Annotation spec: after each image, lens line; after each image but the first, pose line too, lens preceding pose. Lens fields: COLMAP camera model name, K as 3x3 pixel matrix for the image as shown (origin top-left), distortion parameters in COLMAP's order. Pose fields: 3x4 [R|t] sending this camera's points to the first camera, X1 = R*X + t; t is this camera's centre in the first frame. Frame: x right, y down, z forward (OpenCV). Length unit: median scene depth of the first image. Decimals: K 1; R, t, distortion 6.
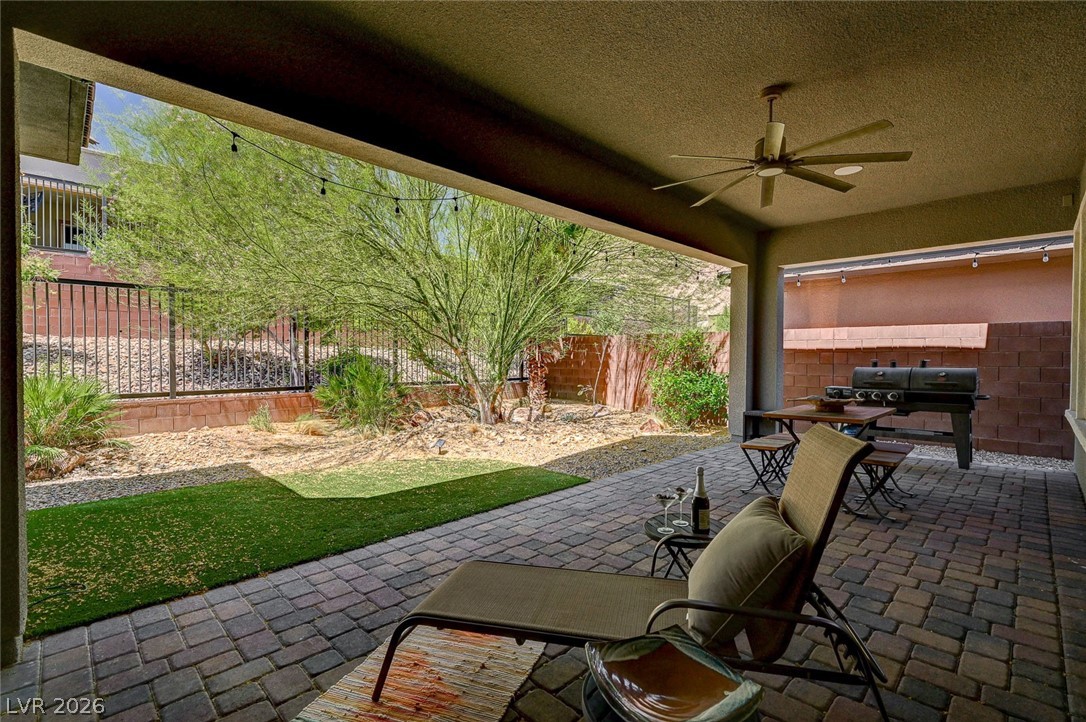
lens RADIAL K [[493.4, 0, 540.8], [0, 493.4, 360.9], [0, 0, 1]] dist [0.000990, 0.001002]
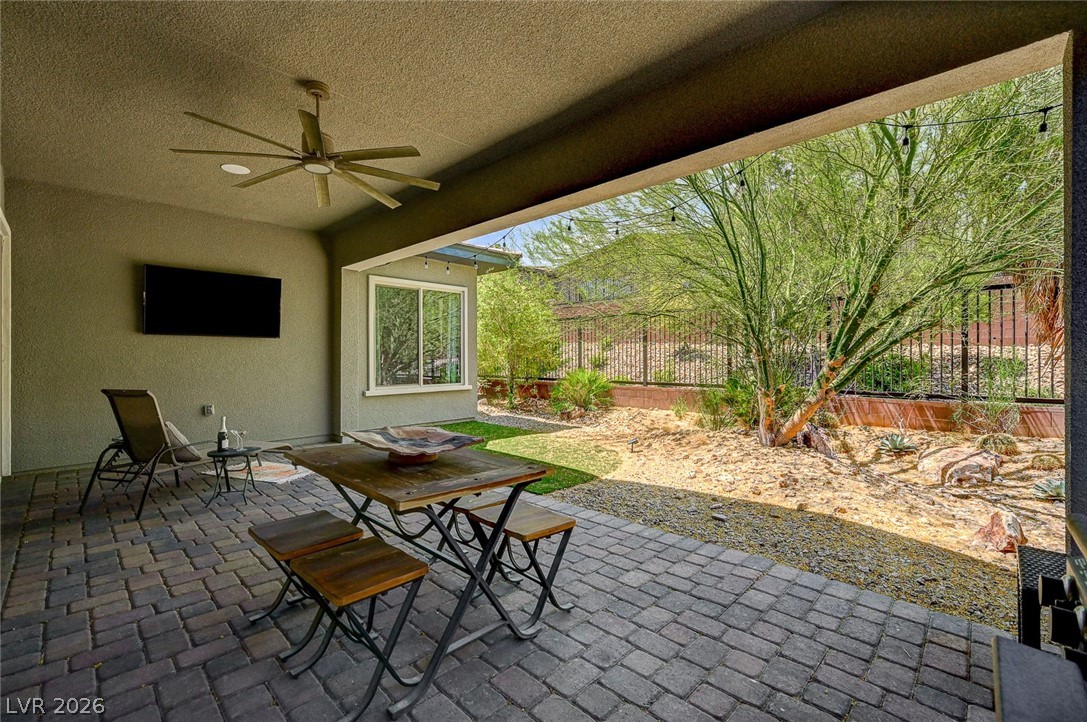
lens RADIAL K [[455.5, 0, 541.1], [0, 455.5, 359.2], [0, 0, 1]] dist [0.000939, 0.000781]
pose [[0.019664, 0.002765, -0.999803, 1.537690], [-0.005212, 0.999983, 0.002663, -0.017052], [0.999793, 0.005158, 0.019678, 1.599173]]
